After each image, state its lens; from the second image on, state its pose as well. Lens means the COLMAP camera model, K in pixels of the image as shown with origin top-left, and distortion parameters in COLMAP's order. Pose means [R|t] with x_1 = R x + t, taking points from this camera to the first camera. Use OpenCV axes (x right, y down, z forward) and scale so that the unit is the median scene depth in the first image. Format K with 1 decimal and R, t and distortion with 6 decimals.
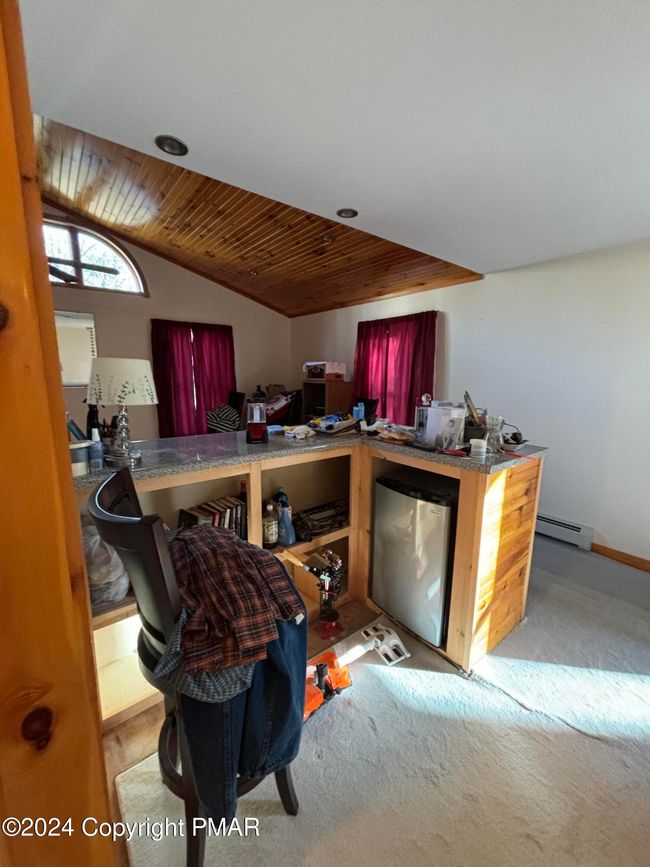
lens RADIAL K [[346.0, 0, 326.8], [0, 346.0, 439.3], [0, 0, 1]] dist [0.000947, 0.000030]
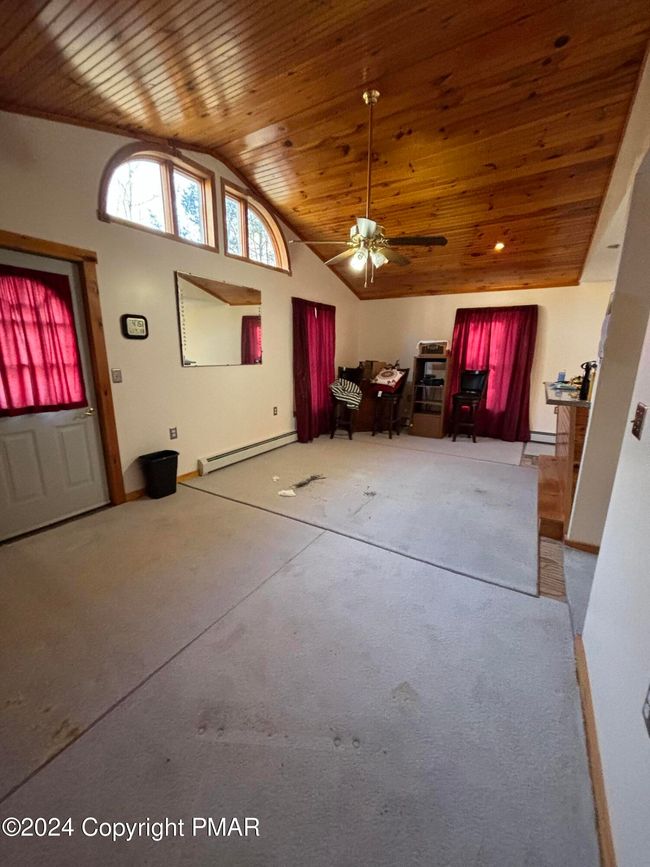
lens RADIAL K [[346.0, 0, 323.9], [0, 346.0, 429.9], [0, 0, 1]] dist [0.000947, 0.000030]
pose [[0.938807, -0.072850, 0.336652, -0.835577], [0.062127, 0.997162, 0.042530, 0.012673], [-0.338795, -0.019012, 0.940668, -0.017188]]
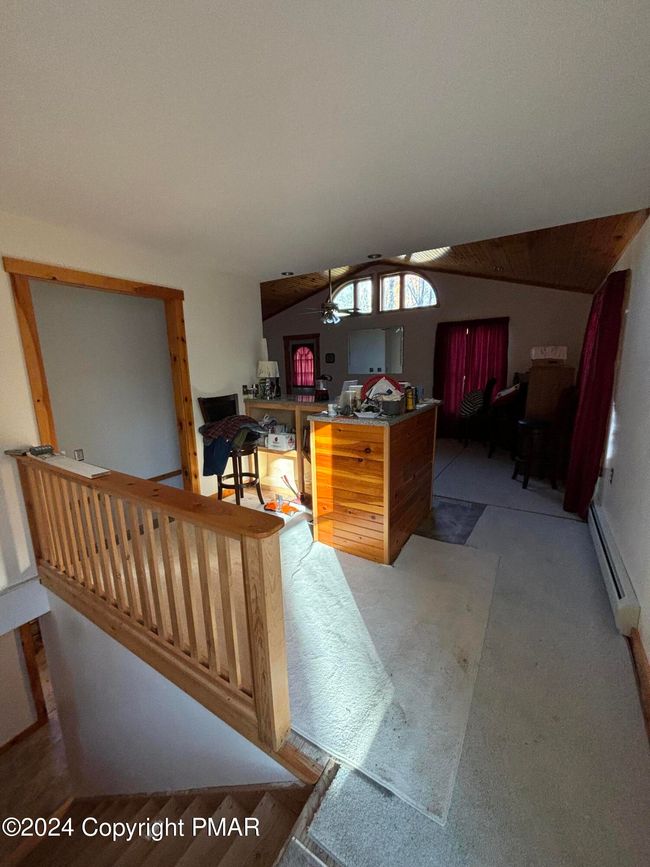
lens RADIAL K [[346.0, 0, 323.4], [0, 346.0, 431.9], [0, 0, 1]] dist [0.000947, 0.000030]
pose [[0.325433, 0.159477, -0.932020, 0.688544], [-0.164477, 0.980196, 0.110290, -0.011883], [0.931150, 0.117404, 0.345218, 0.186163]]
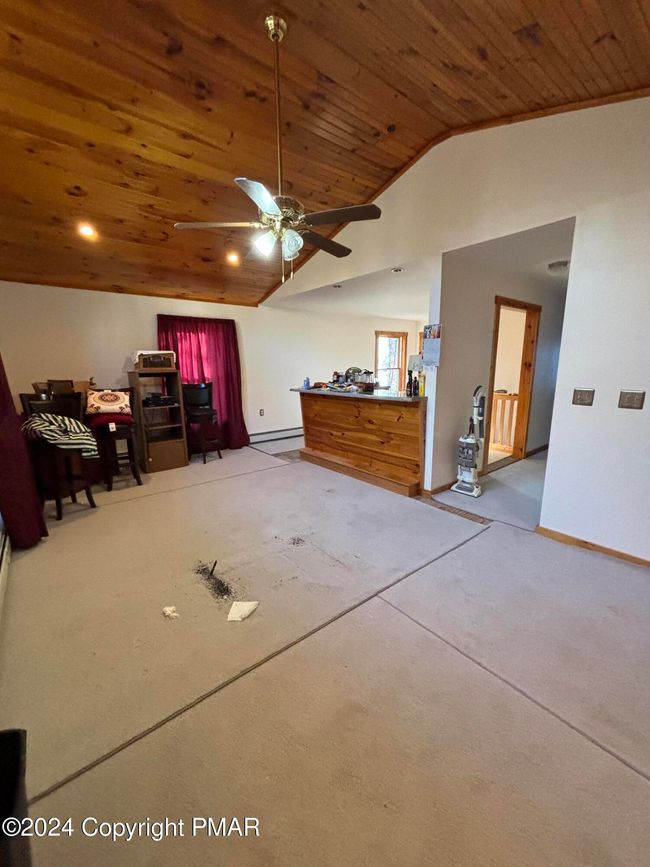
lens RADIAL K [[346.0, 0, 325.3], [0, 346.0, 429.5], [0, 0, 1]] dist [0.000947, 0.000030]
pose [[-0.006398, -0.195327, 0.980717, -1.054519], [0.197969, 0.961079, 0.192708, -0.105884], [-0.980187, 0.195384, 0.032520, 0.552994]]
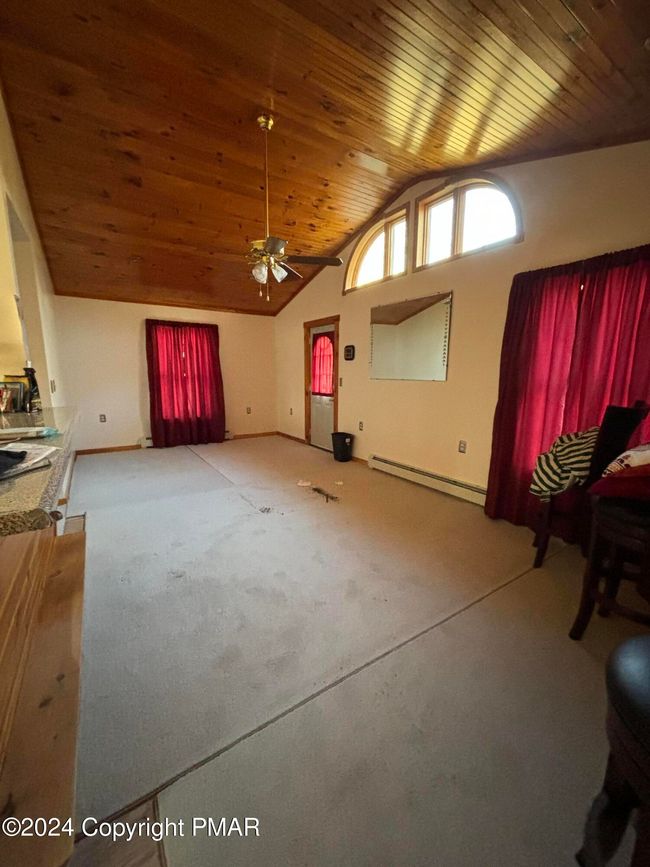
lens RADIAL K [[346.0, 0, 330.4], [0, 346.0, 435.7], [0, 0, 1]] dist [0.000947, 0.000030]
pose [[-0.085070, 0.182326, -0.979551, 0.191580], [-0.194301, 0.961205, 0.195785, -0.133808], [0.977246, 0.206983, -0.046343, 0.797071]]
